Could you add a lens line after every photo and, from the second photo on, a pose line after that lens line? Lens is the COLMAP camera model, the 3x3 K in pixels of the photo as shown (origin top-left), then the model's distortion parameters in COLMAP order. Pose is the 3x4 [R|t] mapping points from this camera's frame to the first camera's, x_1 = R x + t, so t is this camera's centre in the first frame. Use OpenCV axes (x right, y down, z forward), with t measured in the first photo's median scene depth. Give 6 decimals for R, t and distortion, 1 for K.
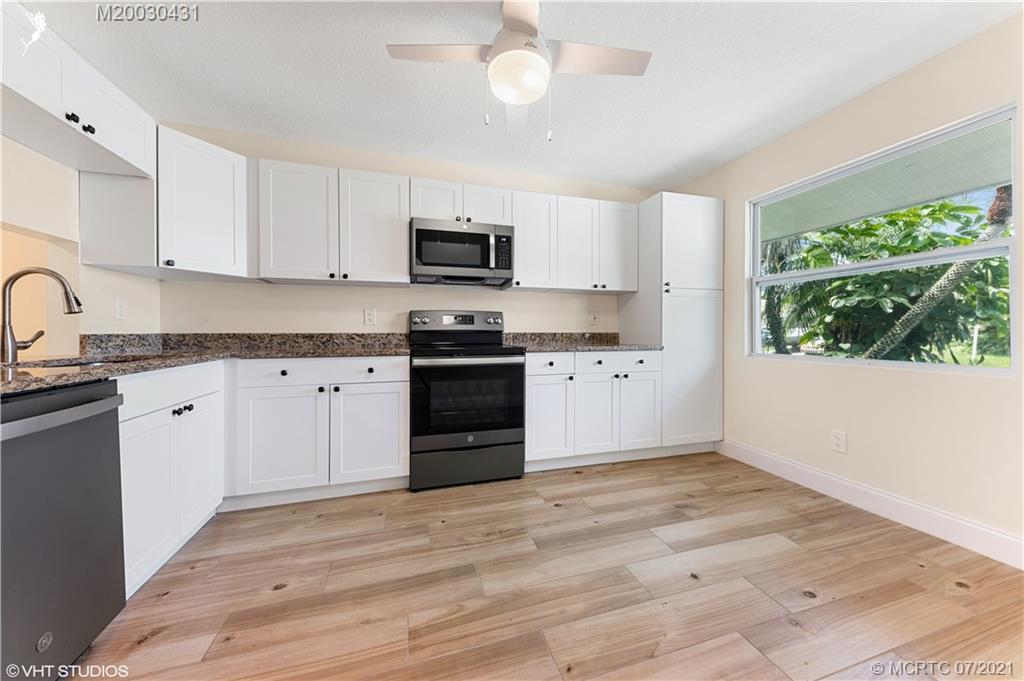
lens RADIAL K [[359.6, 0, 515.1], [0, 359.6, 335.1], [0, 0, 1]] dist [0.010039, -0.000643]
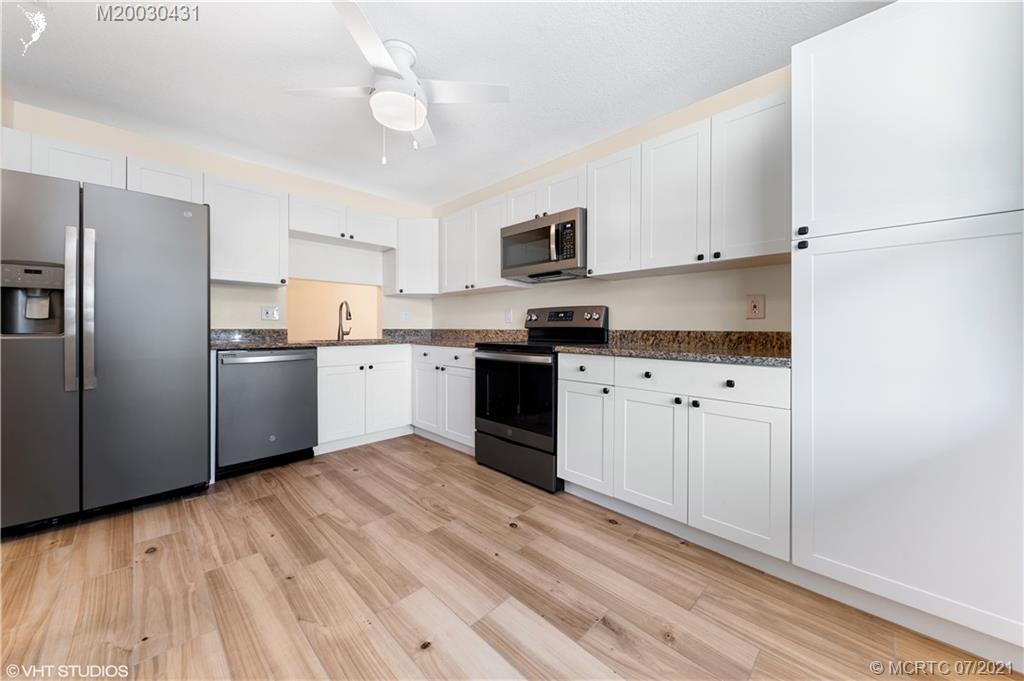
lens RADIAL K [[372.4, 0, 504.6], [0, 372.4, 330.6], [0, 0, 1]] dist [0.012020, -0.000788]
pose [[0.456311, 0.007673, -0.889787, 0.847803], [-0.011940, 0.999926, 0.002500, -0.006073], [0.889740, 0.009484, 0.456369, 0.515445]]
